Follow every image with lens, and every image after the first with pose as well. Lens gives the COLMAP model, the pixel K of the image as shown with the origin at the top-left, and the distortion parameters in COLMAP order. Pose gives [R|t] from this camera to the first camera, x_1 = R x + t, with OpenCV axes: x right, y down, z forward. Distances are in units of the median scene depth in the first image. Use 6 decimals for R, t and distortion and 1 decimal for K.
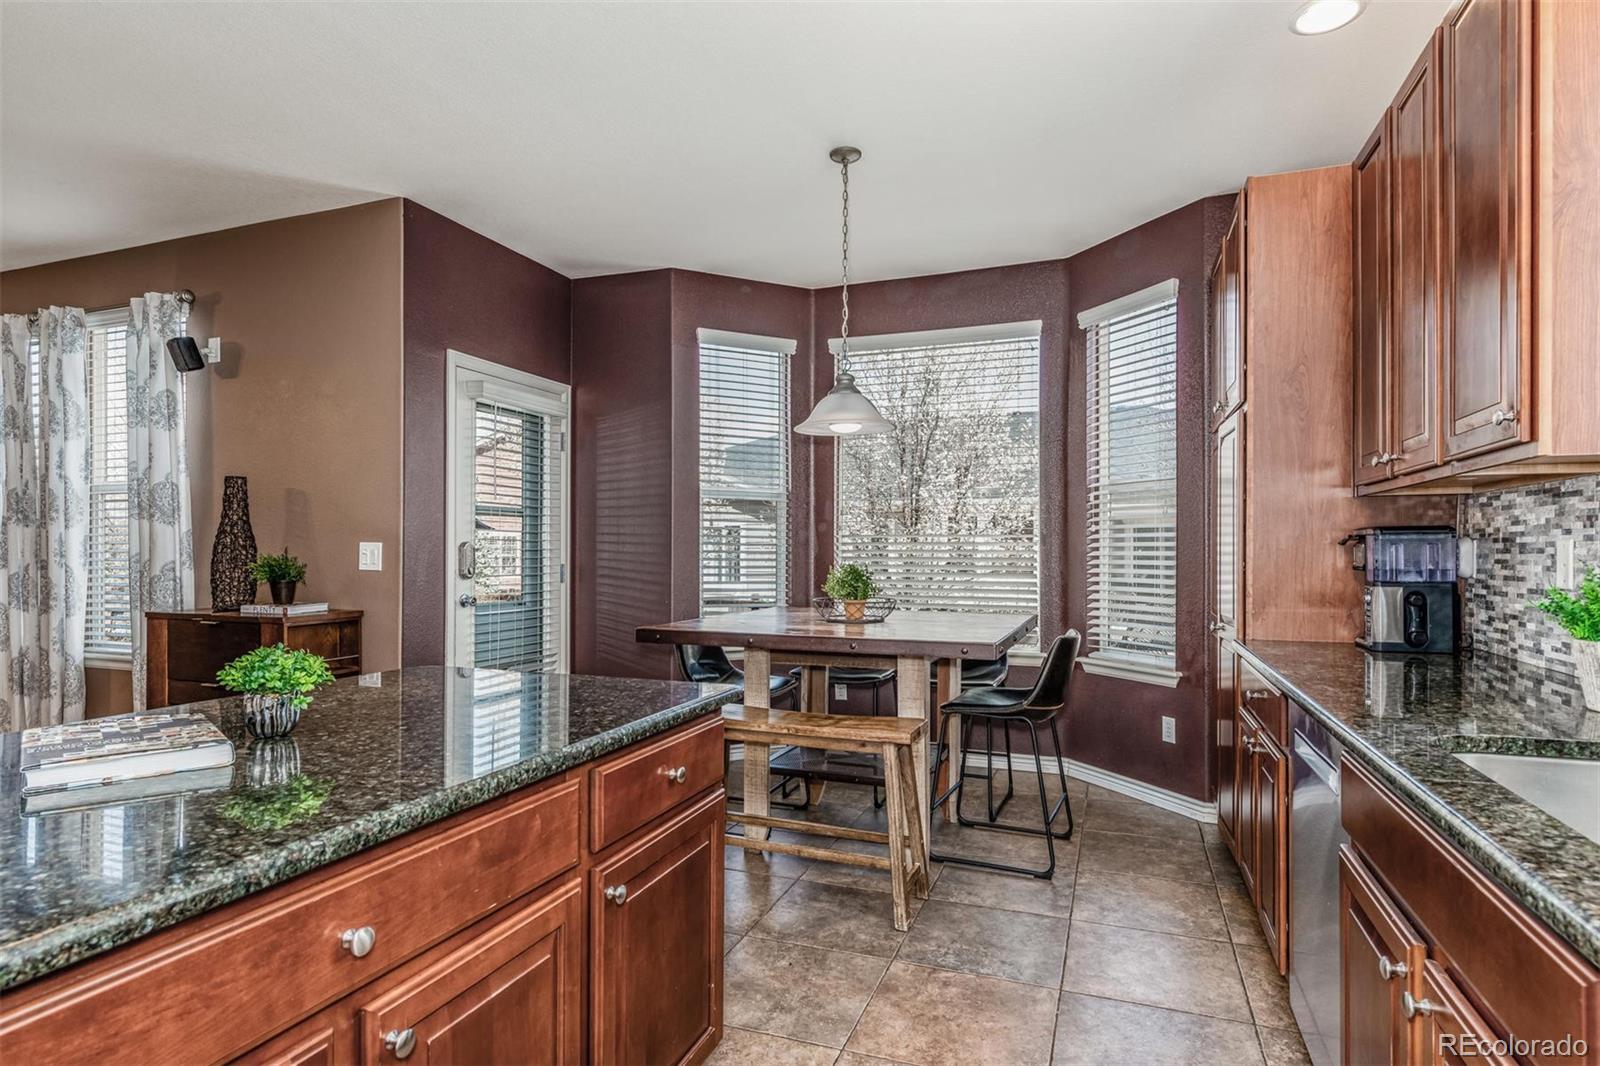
lens RADIAL K [[848.8, 0, 798.9], [0, 848.8, 541.8], [0, 0, 1]] dist [0.001984, 0.000256]
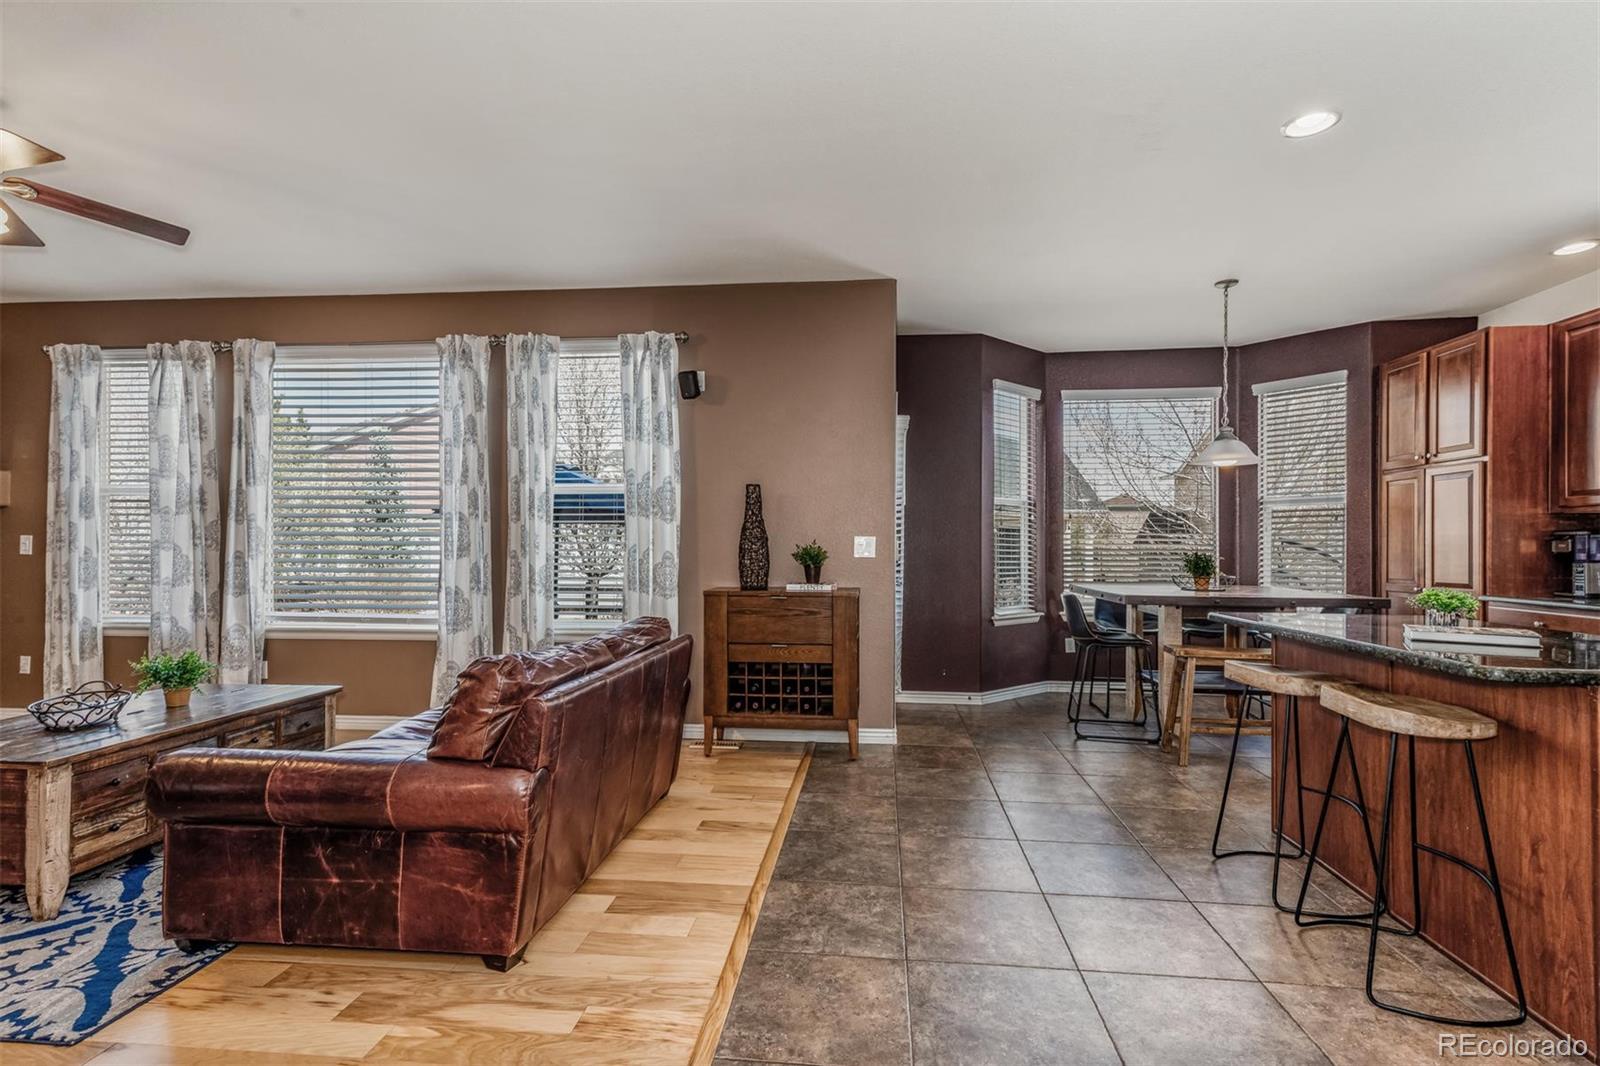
lens RADIAL K [[781.3, 0, 800.7], [0, 781.3, 540.9], [0, 0, 1]] dist [0.021157, 0.000054]
pose [[0.966211, 0.002829, 0.257736, -0.849483], [-0.002687, 0.999996, -0.000902, 0.007912], [-0.257737, 0.000179, 0.966215, -0.137823]]
